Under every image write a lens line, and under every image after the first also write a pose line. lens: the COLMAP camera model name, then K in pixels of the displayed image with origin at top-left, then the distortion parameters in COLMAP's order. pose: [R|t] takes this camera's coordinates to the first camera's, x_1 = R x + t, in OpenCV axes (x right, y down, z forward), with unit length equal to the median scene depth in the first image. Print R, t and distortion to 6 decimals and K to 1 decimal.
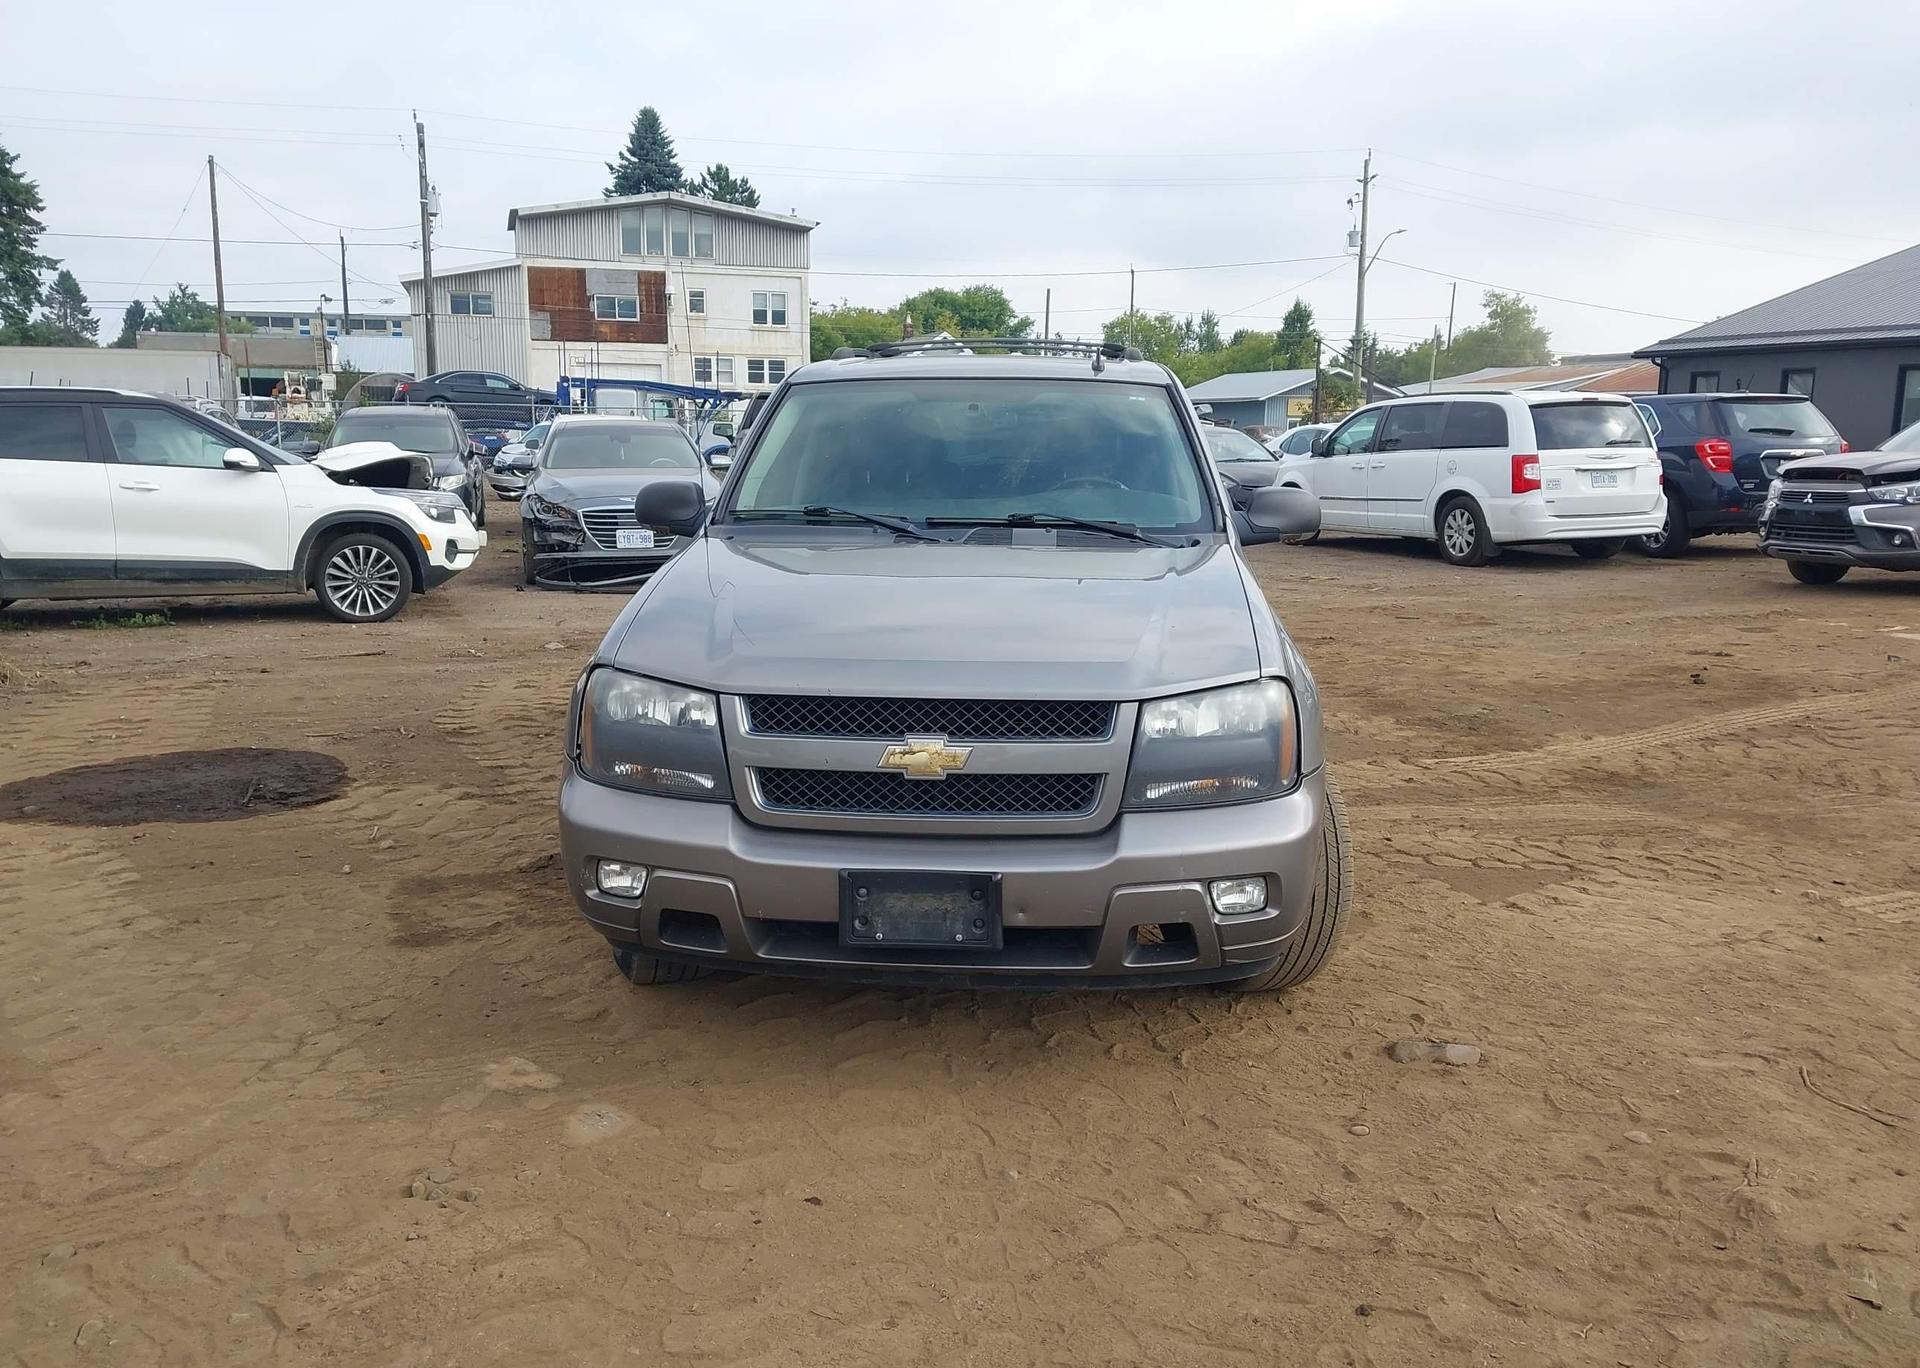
lens RADIAL K [[1525.4, 0, 974.7], [0, 1525.4, 686.8], [0, 0, 1]] dist [0.036275, -0.038611]
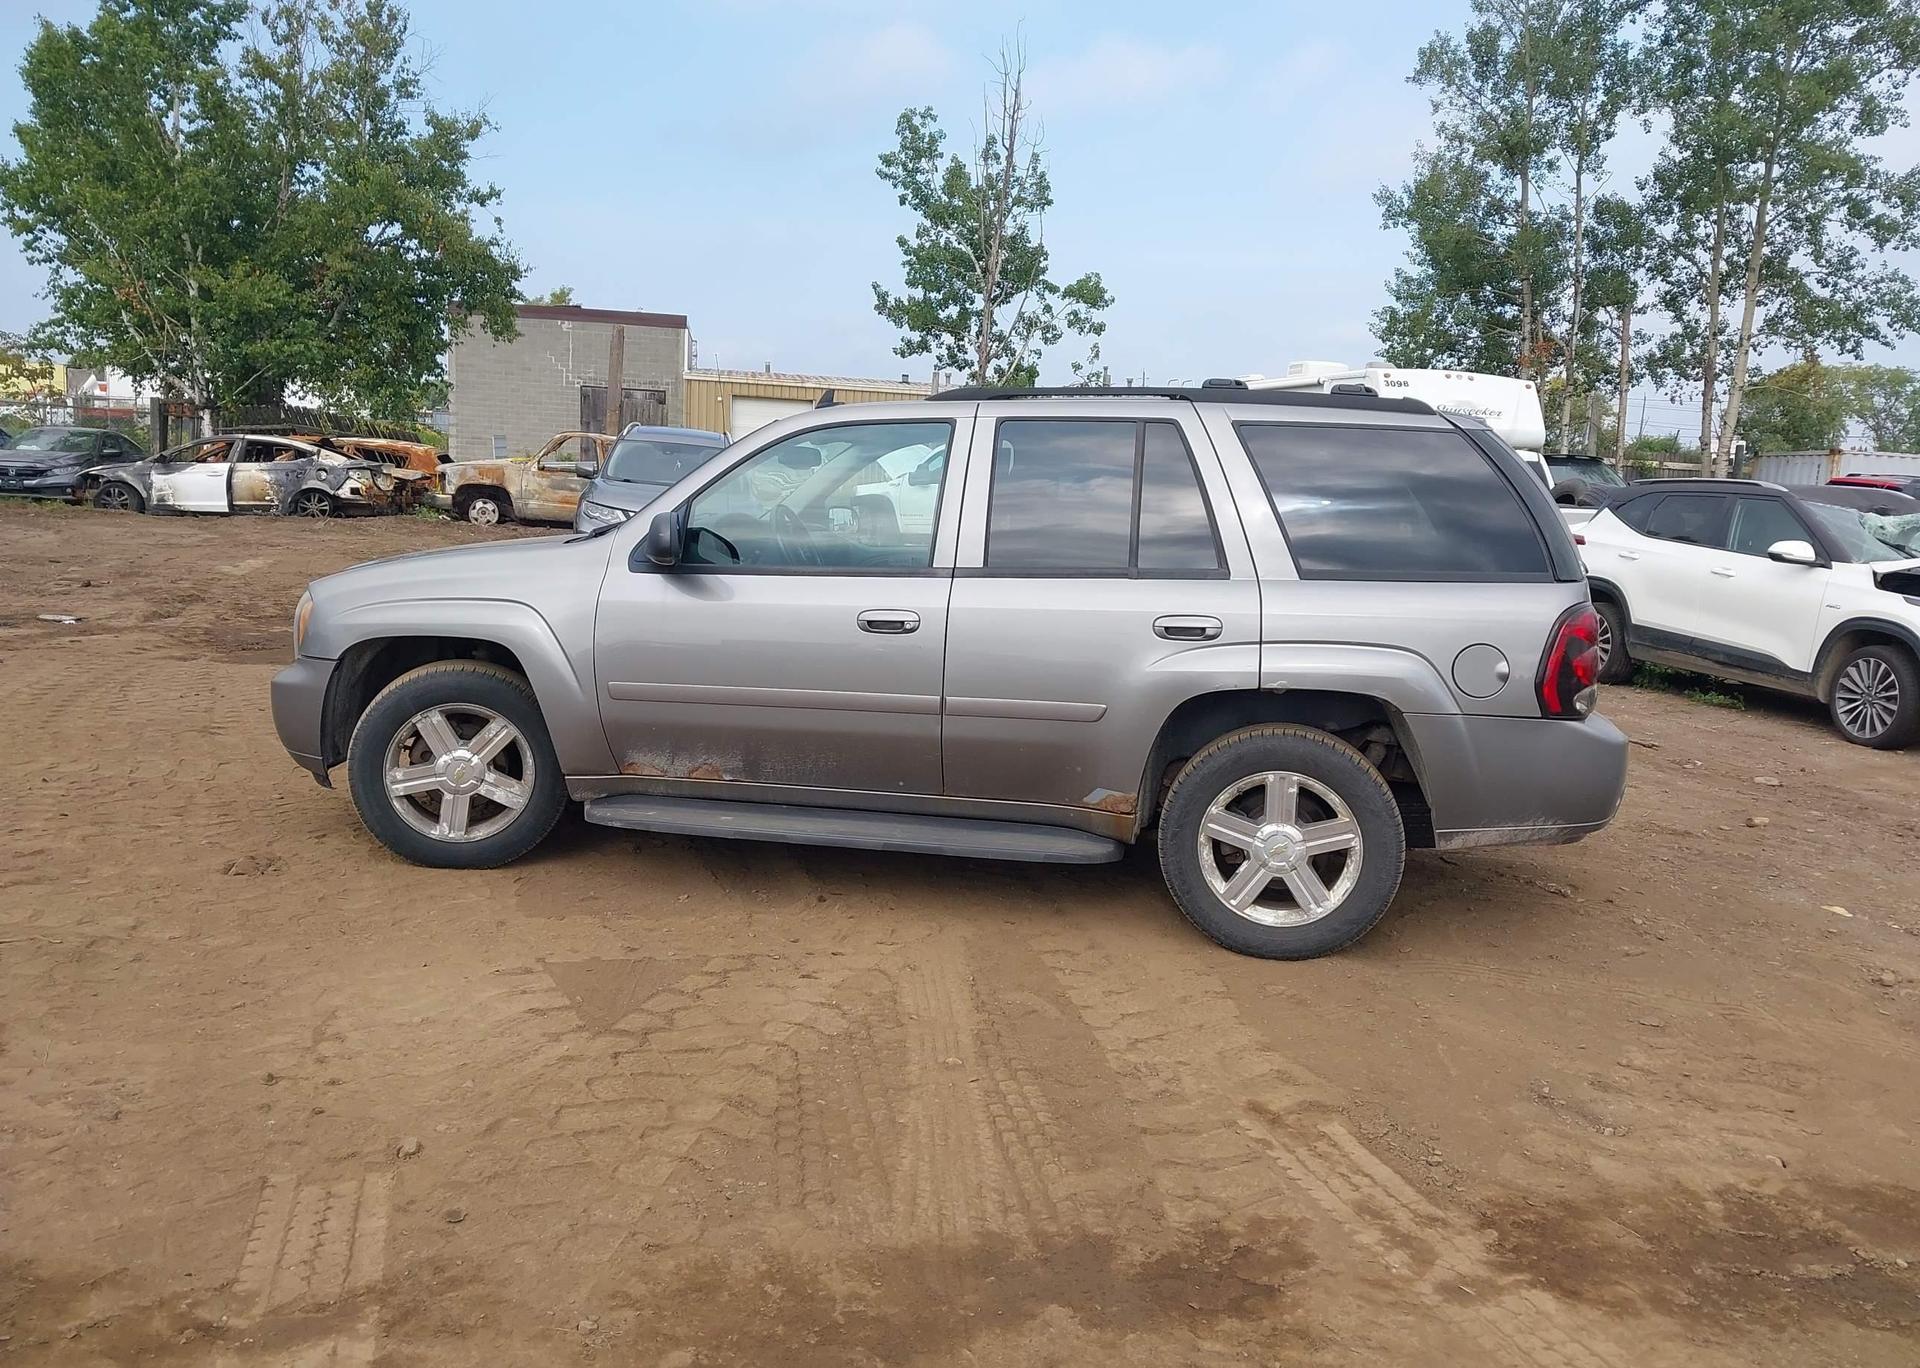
lens RADIAL K [[1525.4, 0, 978.0], [0, 1525.4, 660.4], [0, 0, 1]] dist [0.036275, -0.038611]
pose [[-0.138971, 0.112895, -0.983840, 0.094374], [-0.222121, 0.964614, 0.142064, -0.017758], [0.965064, 0.238275, -0.108977, 0.104909]]
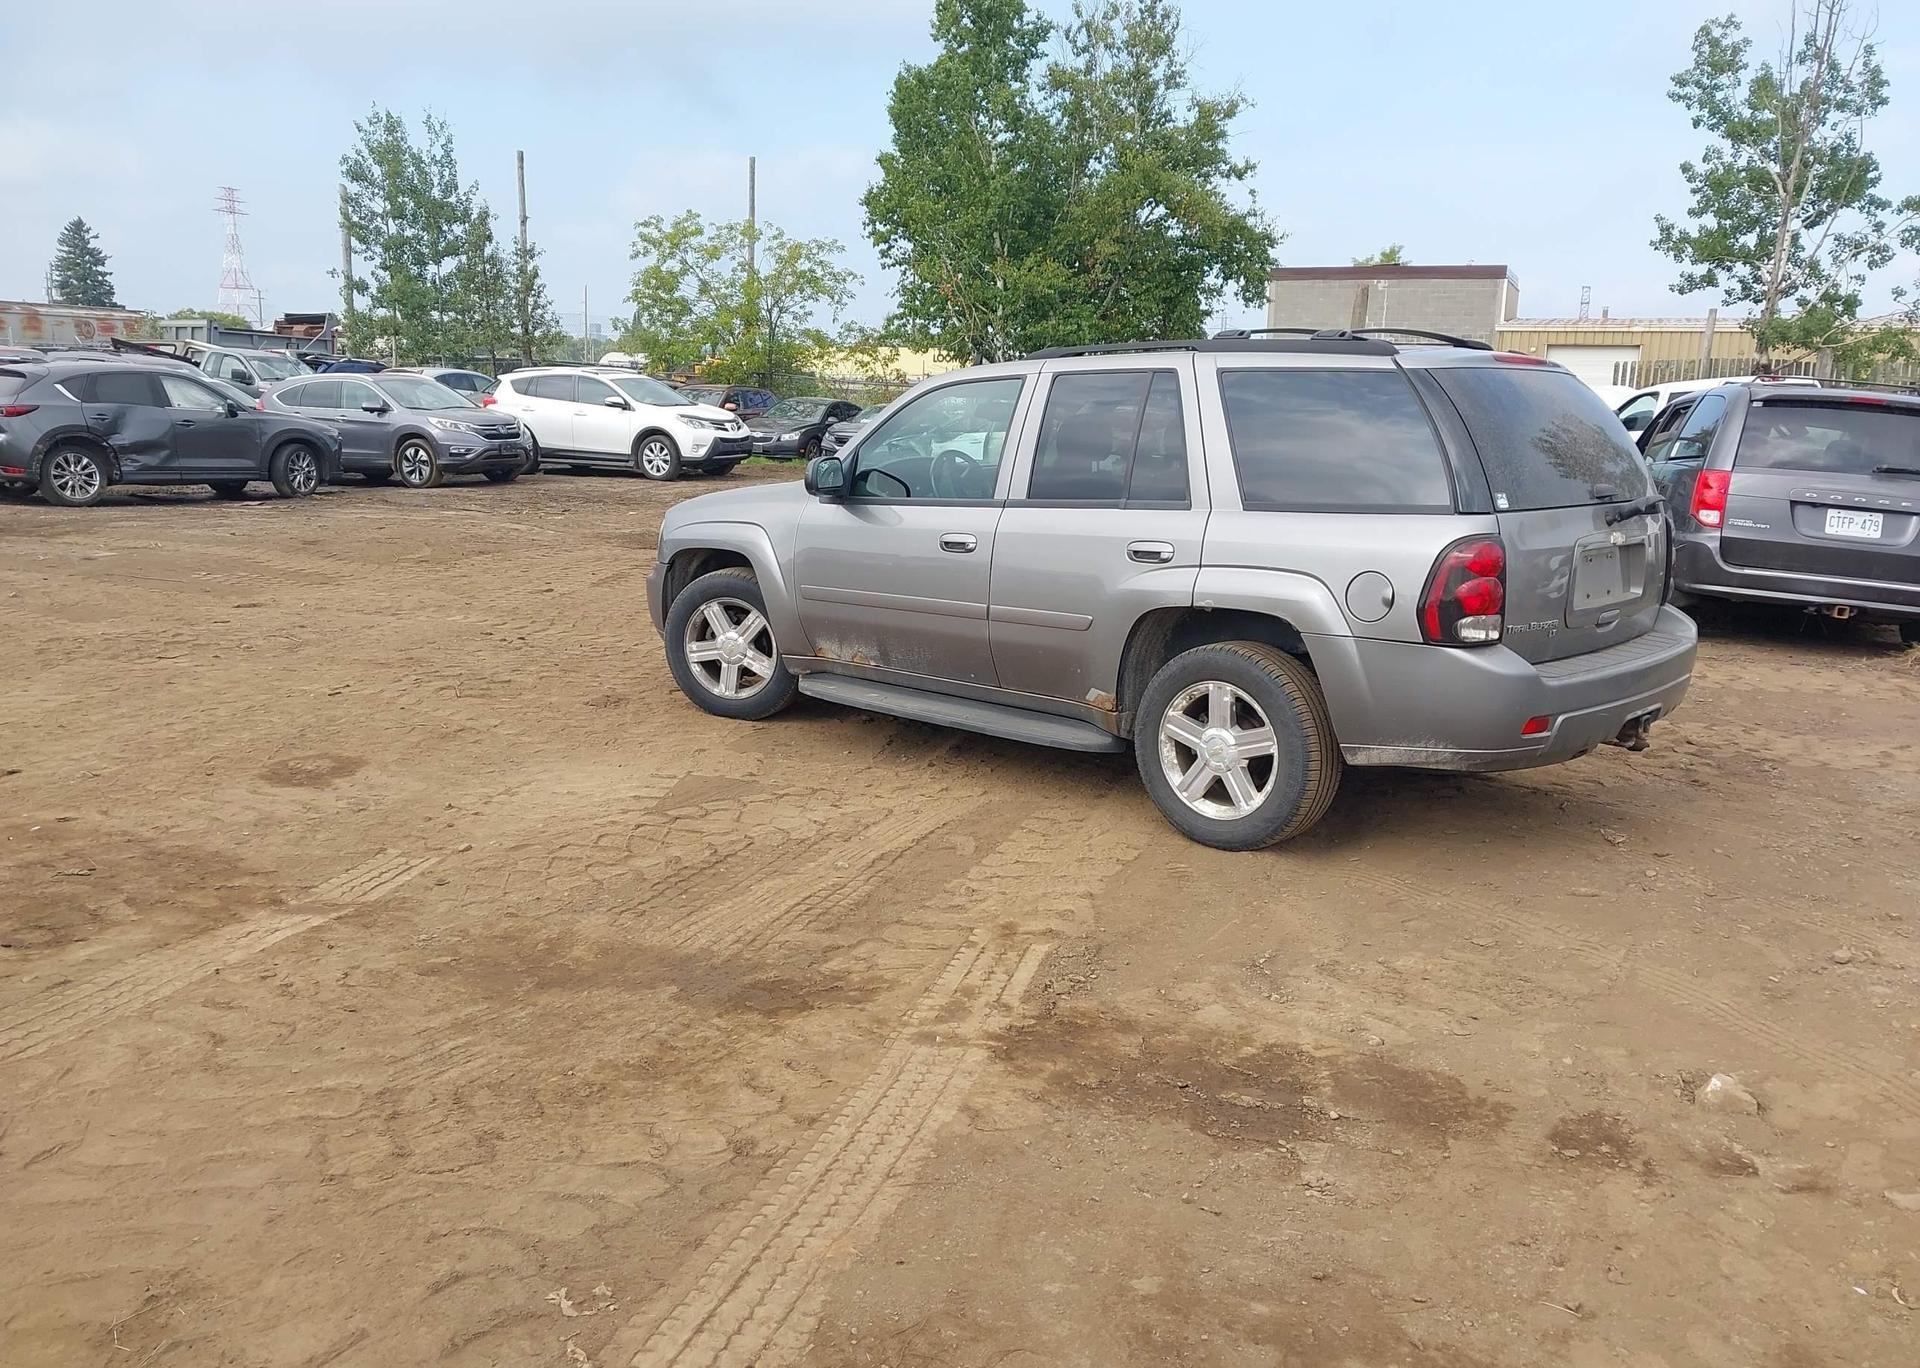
lens RADIAL K [[1525.4, 0, 971.6], [0, 1525.4, 676.6], [0, 0, 1]] dist [0.036275, -0.038611]
pose [[-0.645639, 0.119930, -0.754167, 0.091558], [-0.159215, 0.944746, 0.286541, -0.027796], [0.746861, 0.305077, -0.590870, 0.153765]]
